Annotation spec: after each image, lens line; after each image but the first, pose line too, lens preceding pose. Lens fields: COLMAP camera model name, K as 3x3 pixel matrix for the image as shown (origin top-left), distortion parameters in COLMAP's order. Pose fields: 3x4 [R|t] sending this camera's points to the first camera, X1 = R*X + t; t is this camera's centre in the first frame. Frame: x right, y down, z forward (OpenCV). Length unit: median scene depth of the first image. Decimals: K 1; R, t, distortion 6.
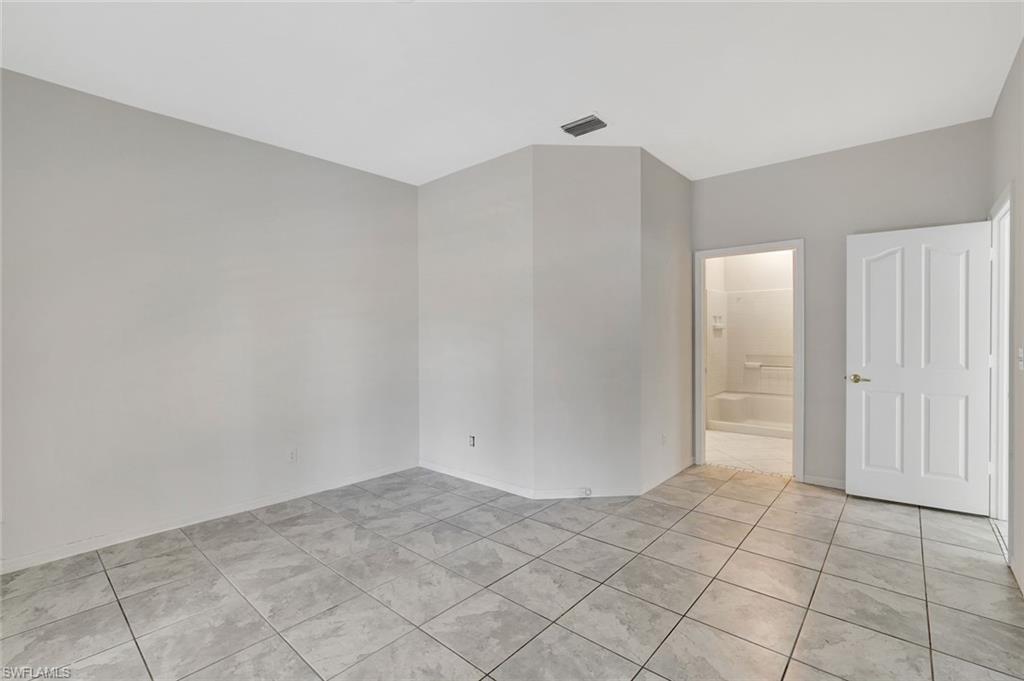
lens RADIAL K [[456.0, 0, 509.3], [0, 456.0, 335.2], [0, 0, 1]] dist [-0.001654, -0.000461]
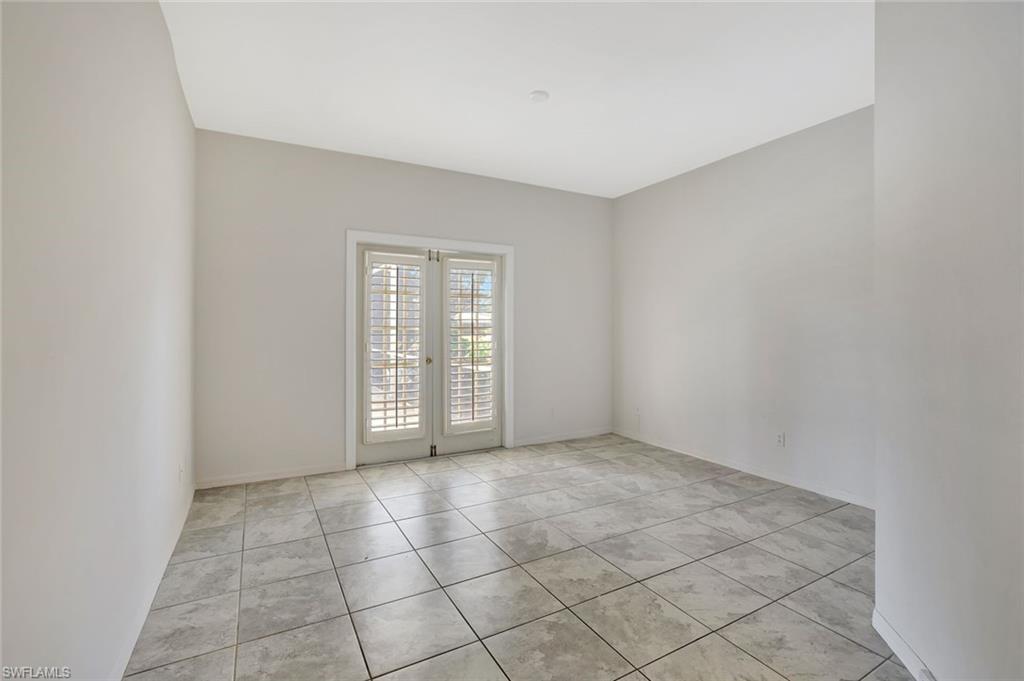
lens RADIAL K [[456.0, 0, 509.3], [0, 456.0, 335.2], [0, 0, 1]] dist [-0.001654, -0.000461]
pose [[-0.337522, 0.008970, -0.941275, 0.820646], [0.007659, 0.999948, 0.006783, 0.027322], [0.941286, -0.004920, -0.337573, 0.946257]]
